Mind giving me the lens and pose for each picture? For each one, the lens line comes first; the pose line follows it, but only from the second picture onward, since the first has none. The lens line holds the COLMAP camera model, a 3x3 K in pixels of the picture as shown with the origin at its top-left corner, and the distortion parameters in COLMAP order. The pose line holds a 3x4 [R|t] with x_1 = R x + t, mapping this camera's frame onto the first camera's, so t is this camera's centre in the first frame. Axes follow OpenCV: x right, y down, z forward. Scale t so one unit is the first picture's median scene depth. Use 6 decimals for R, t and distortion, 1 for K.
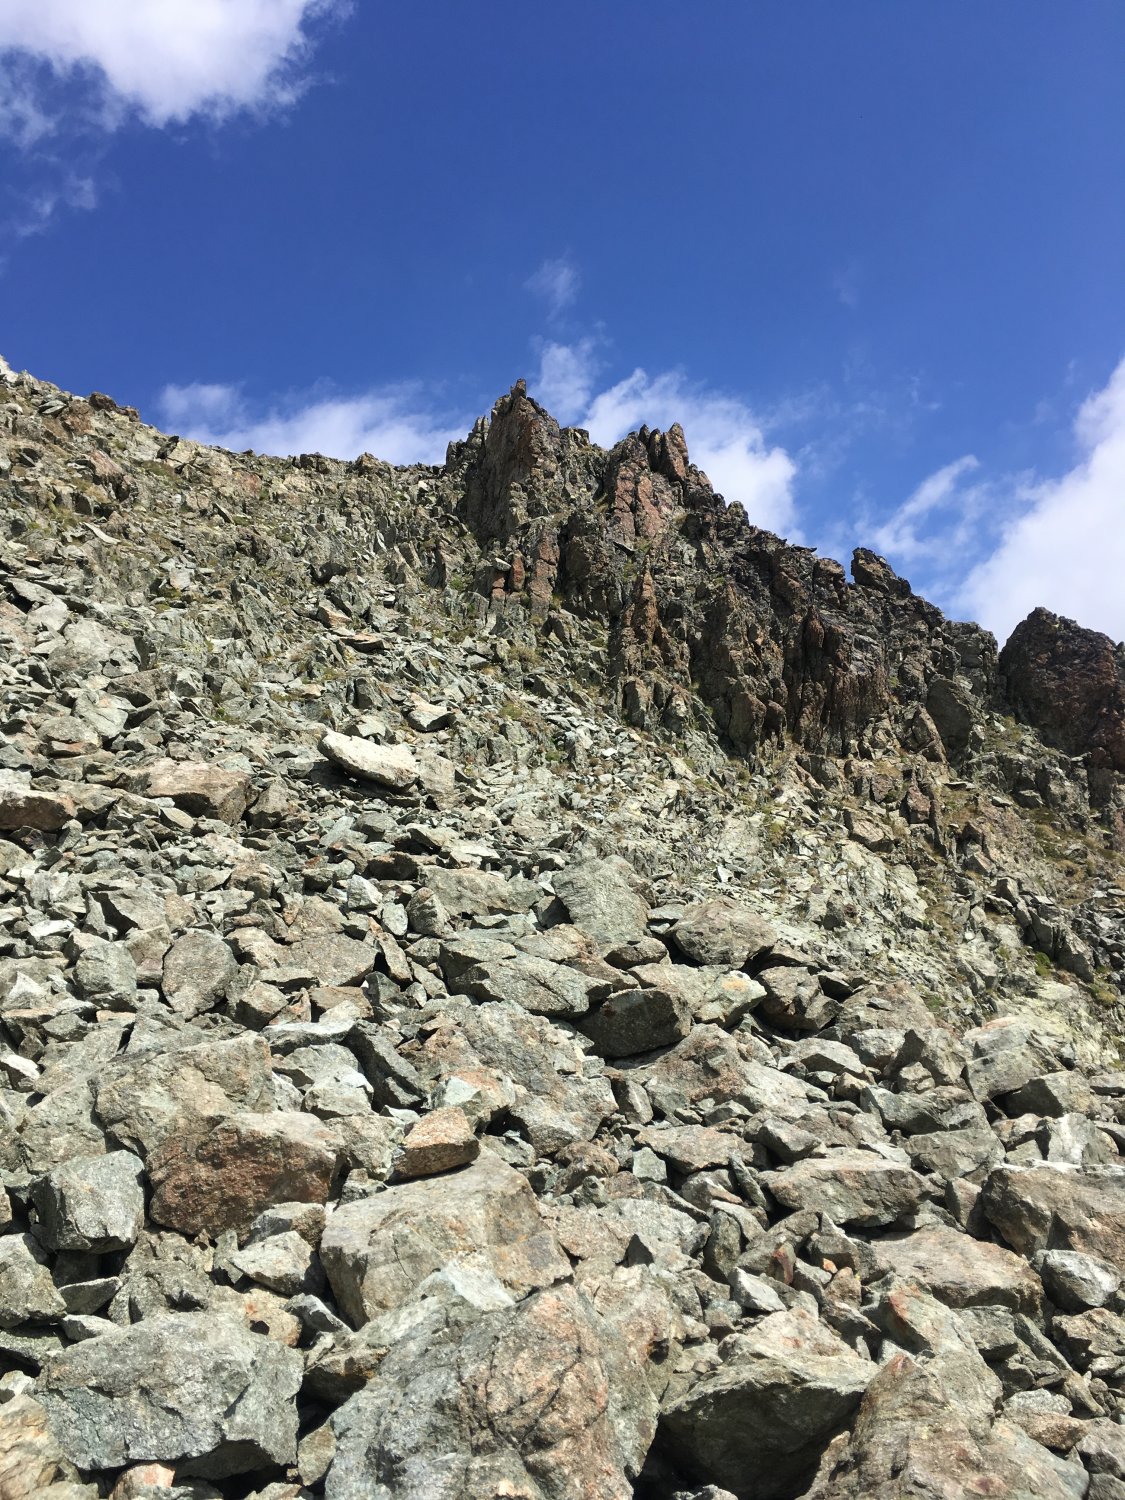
lens RADIAL K [[1289.8, 0, 550.6], [0, 1289.8, 744.7], [0, 0, 1]] dist [0.079999, -0.109508]
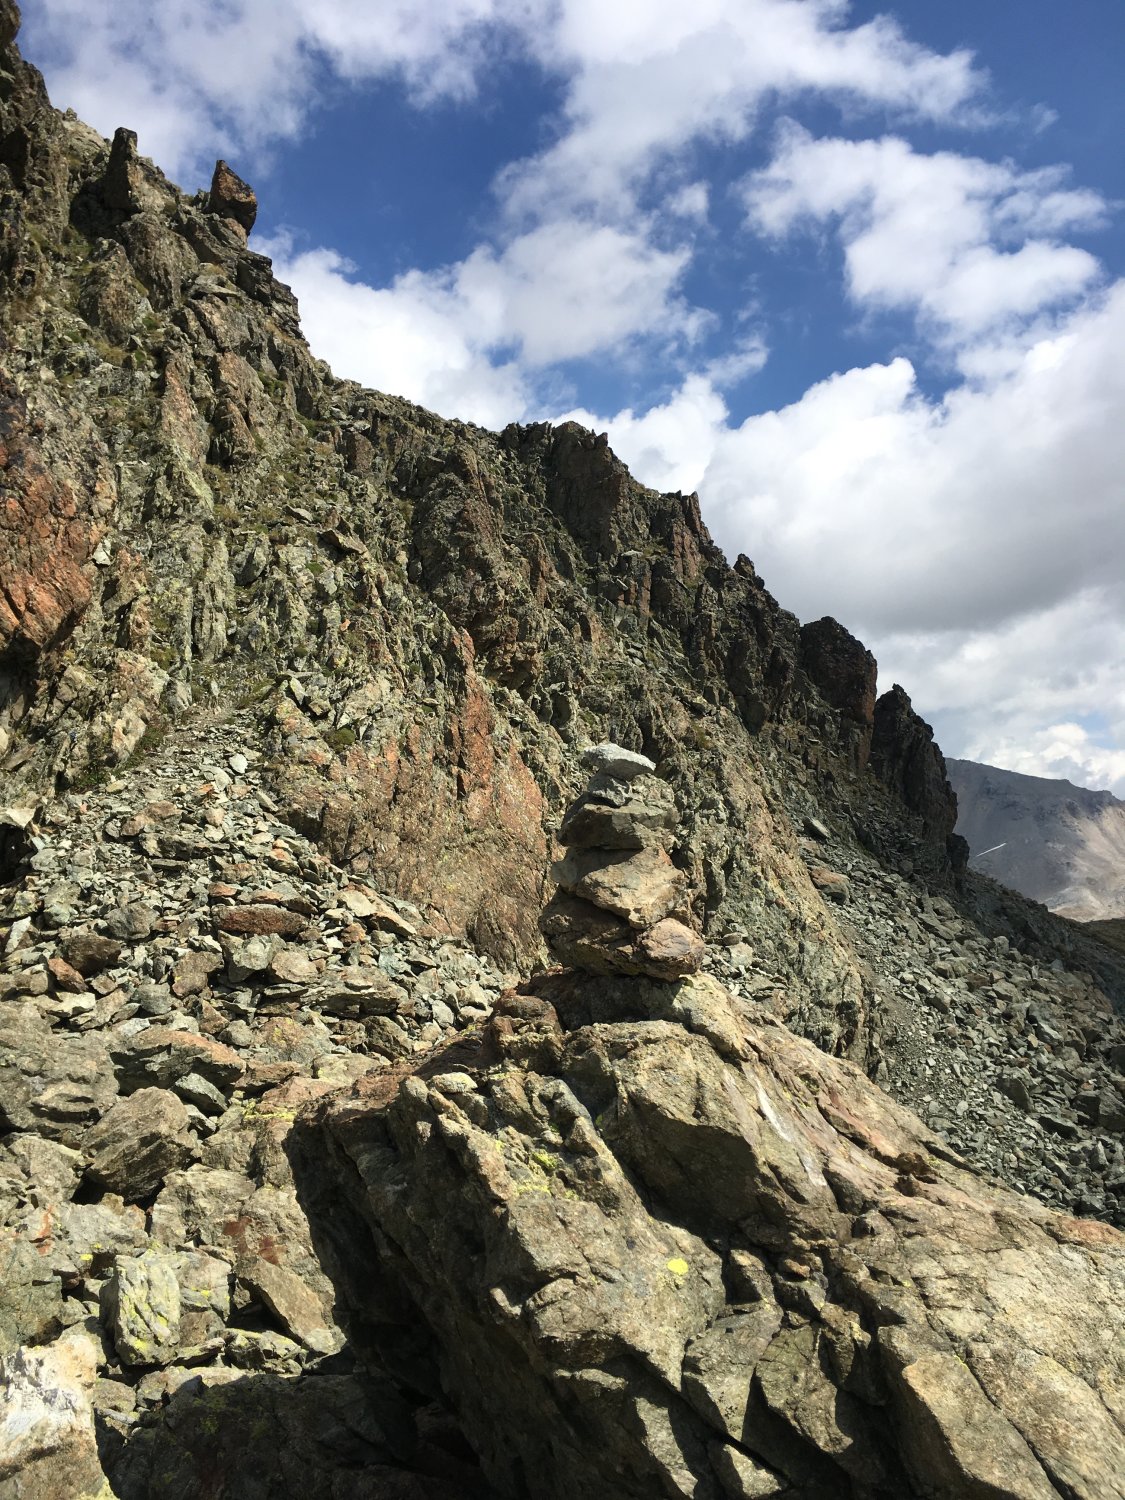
lens RADIAL K [[1289.8, 0, 557.8], [0, 1289.8, 723.2], [0, 0, 1]] dist [0.079999, -0.109508]
pose [[0.909482, 0.123202, 0.397069, -0.750696], [-0.215719, 0.956298, 0.197383, -0.271624], [-0.355398, -0.265172, 0.896312, -0.569825]]
